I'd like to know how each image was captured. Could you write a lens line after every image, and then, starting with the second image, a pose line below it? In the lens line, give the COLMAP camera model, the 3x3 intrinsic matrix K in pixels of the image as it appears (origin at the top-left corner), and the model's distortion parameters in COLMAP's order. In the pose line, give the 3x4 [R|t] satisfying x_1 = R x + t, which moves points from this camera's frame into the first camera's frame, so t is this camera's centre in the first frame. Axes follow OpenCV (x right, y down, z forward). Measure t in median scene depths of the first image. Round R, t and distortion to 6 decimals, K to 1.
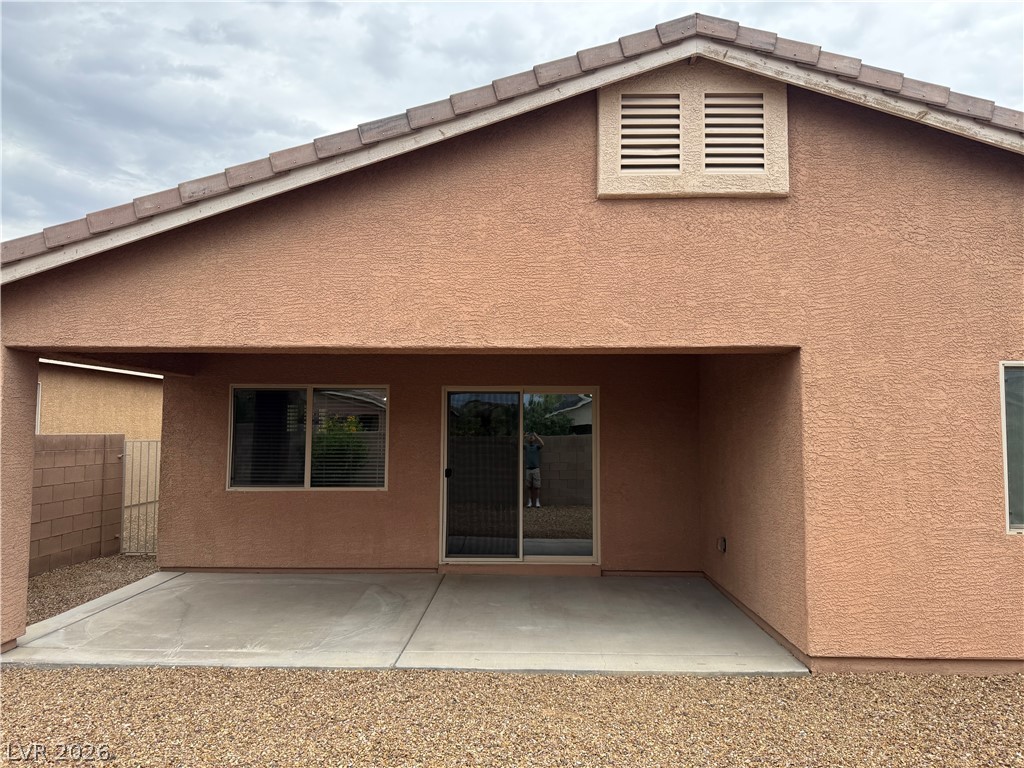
lens RADIAL K [[713.0, 0, 515.1], [0, 713.0, 387.2], [0, 0, 1]] dist [0.127921, -0.183656]
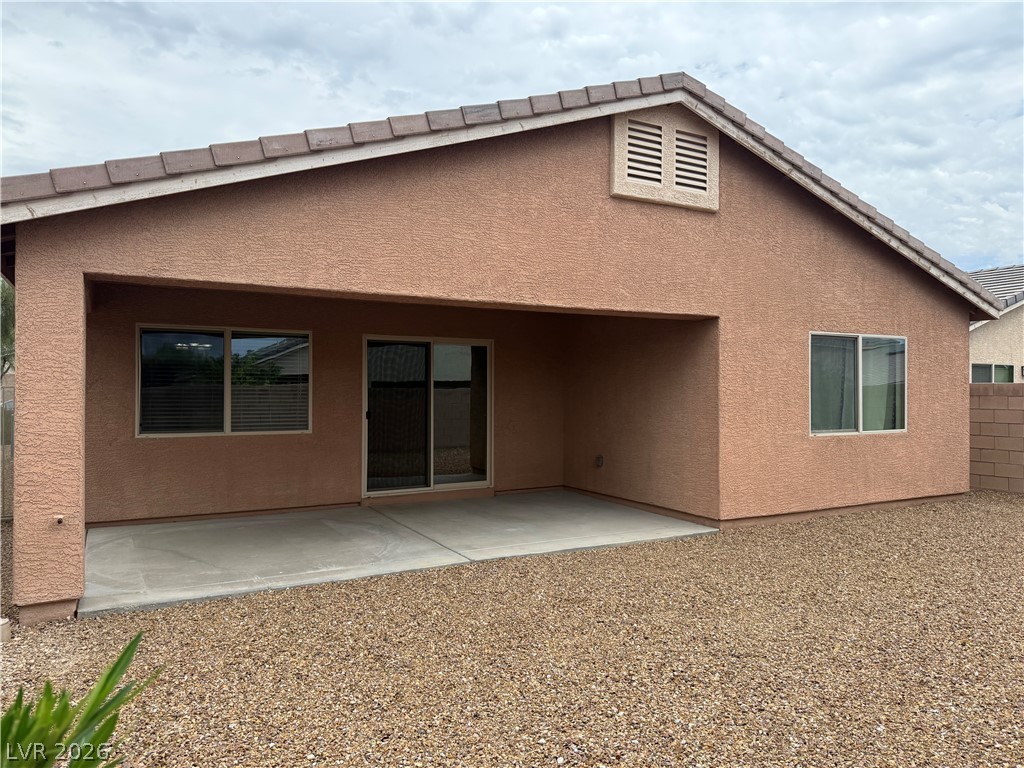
lens RADIAL K [[713.0, 0, 515.1], [0, 713.0, 387.2], [0, 0, 1]] dist [0.127921, -0.183656]
pose [[0.861441, -0.000923, 0.507856, -0.711235], [-0.029355, 0.998236, 0.051607, 0.024626], [-0.507008, -0.059364, 0.859895, -0.065948]]
